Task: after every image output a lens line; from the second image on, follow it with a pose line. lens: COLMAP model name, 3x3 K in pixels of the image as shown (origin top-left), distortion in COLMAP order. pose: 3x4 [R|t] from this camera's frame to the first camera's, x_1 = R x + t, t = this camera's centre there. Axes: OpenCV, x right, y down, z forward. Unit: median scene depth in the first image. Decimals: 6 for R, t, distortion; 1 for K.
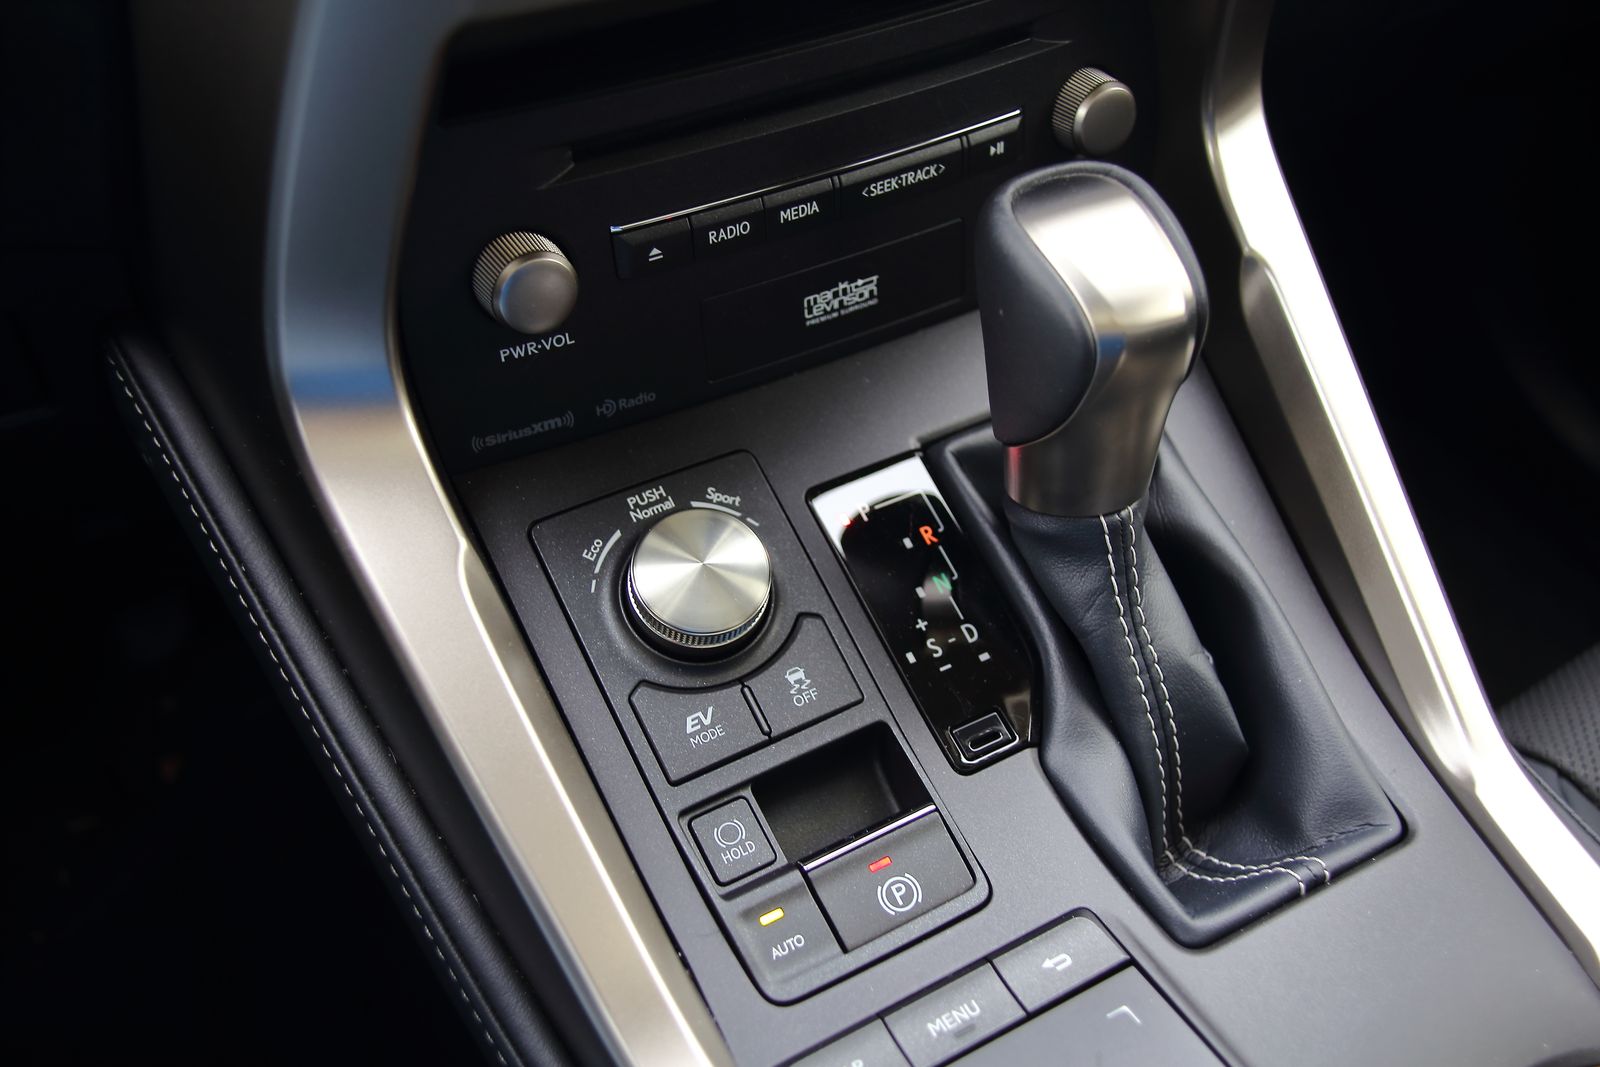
lens RADIAL K [[1642.6, 0, 794.3], [0, 1642.6, 525.1], [0, 0, 1]] dist [0.007226, 0.000000]
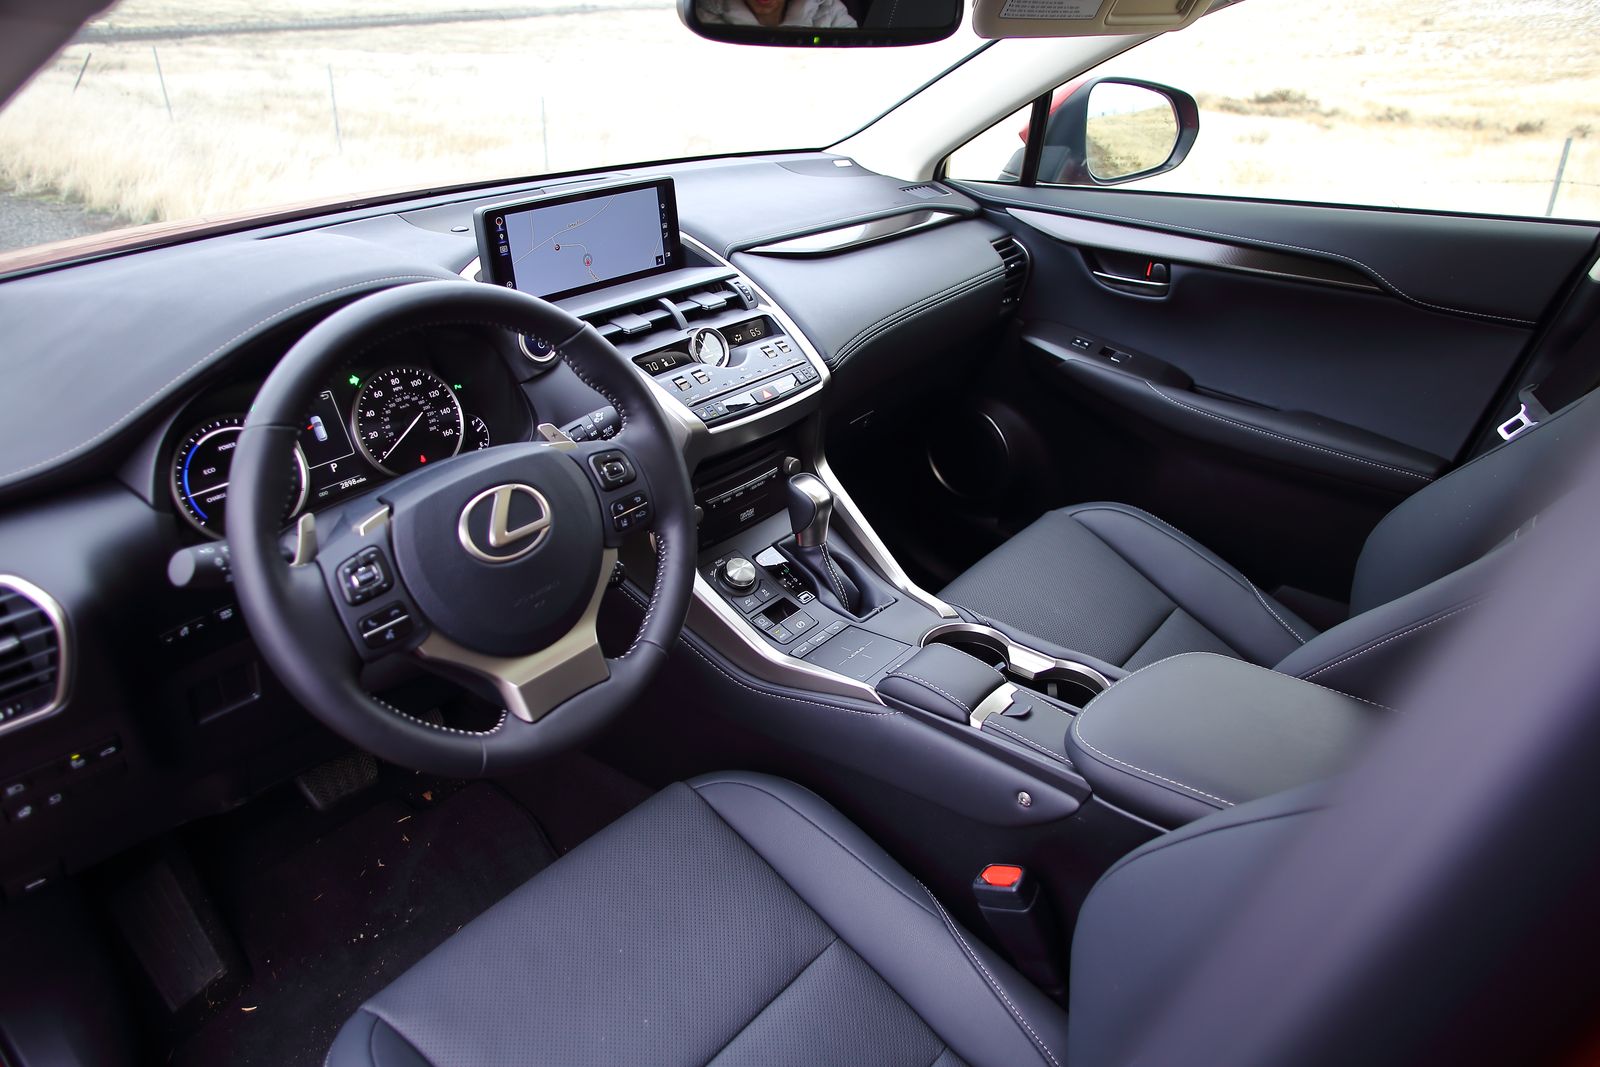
lens RADIAL K [[1112.5, 0, 803.1], [0, 1112.5, 536.4], [0, 0, 1]] dist [-0.001161, -0.000308]
pose [[0.939085, -0.152795, 0.307851, -0.789242], [0.219906, 0.955512, -0.196566, 0.555054], [-0.264121, 0.252291, 0.930908, -1.839347]]
